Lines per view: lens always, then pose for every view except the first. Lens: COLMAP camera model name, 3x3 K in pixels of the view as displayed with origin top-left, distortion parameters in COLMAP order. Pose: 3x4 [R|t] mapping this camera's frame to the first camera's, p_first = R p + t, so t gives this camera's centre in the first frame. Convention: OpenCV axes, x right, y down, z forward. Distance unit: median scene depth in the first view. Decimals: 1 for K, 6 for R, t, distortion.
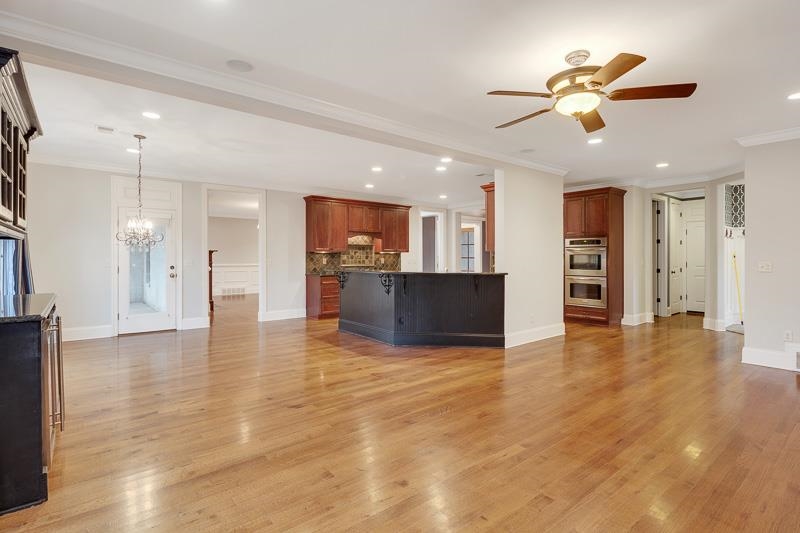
lens RADIAL K [[390.4, 0, 397.5], [0, 390.4, 258.3], [0, 0, 1]] dist [0.000864, -0.000366]
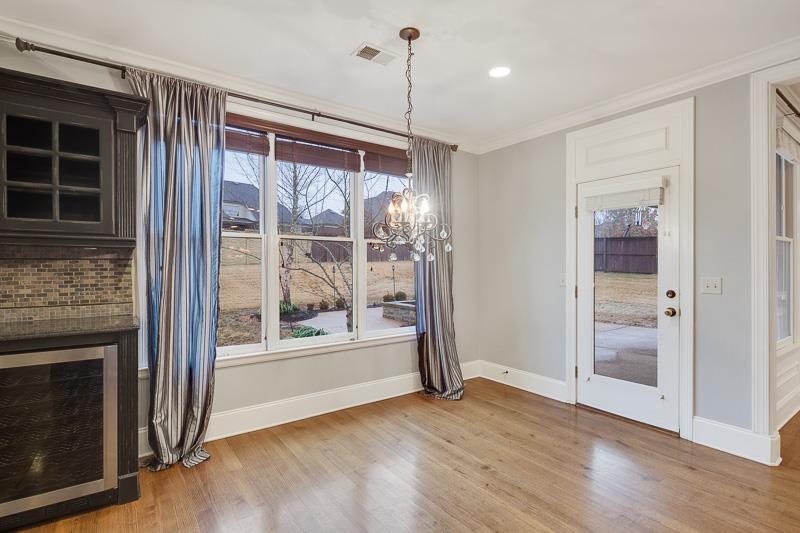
lens RADIAL K [[390.4, 0, 391.6], [0, 390.4, 269.0], [0, 0, 1]] dist [0.000864, -0.000366]
pose [[-0.066745, 0.004397, -0.997760, -0.097303], [-0.005020, 0.999976, 0.004742, -0.005530], [0.997757, 0.005326, -0.066722, 0.642781]]
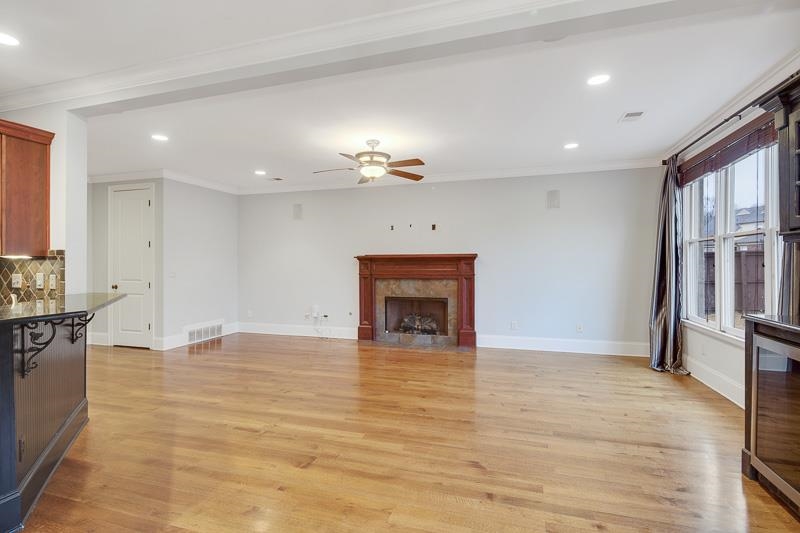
lens RADIAL K [[390.4, 0, 393.9], [0, 390.4, 264.3], [0, 0, 1]] dist [0.000864, -0.000366]
pose [[-0.545927, 0.000706, 0.837832, -0.358714], [0.008835, 0.999949, 0.004913, -0.004833], [-0.837786, 0.010084, -0.545906, 0.688773]]
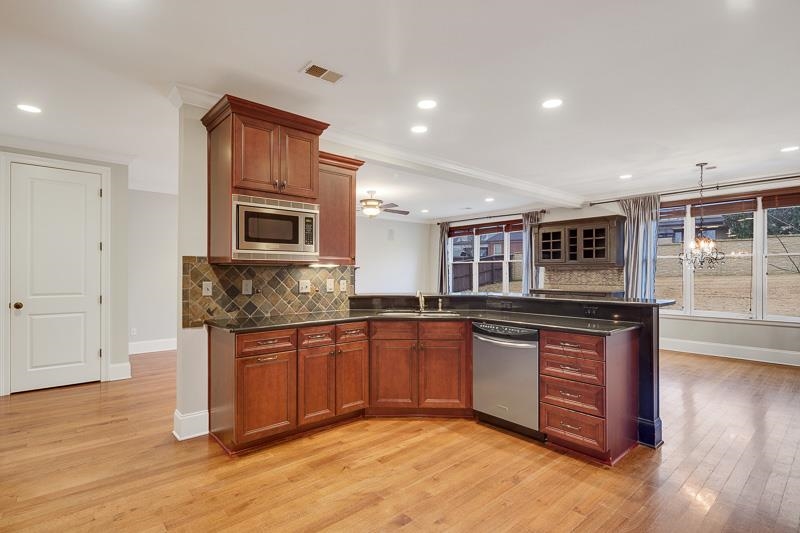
lens RADIAL K [[390.4, 0, 398.3], [0, 390.4, 271.2], [0, 0, 1]] dist [0.000864, -0.000366]
pose [[-0.999333, -0.000087, -0.036507, 0.144943], [-0.000101, 1.000000, 0.000382, -0.007294], [0.036507, 0.000386, -0.999333, 1.310050]]
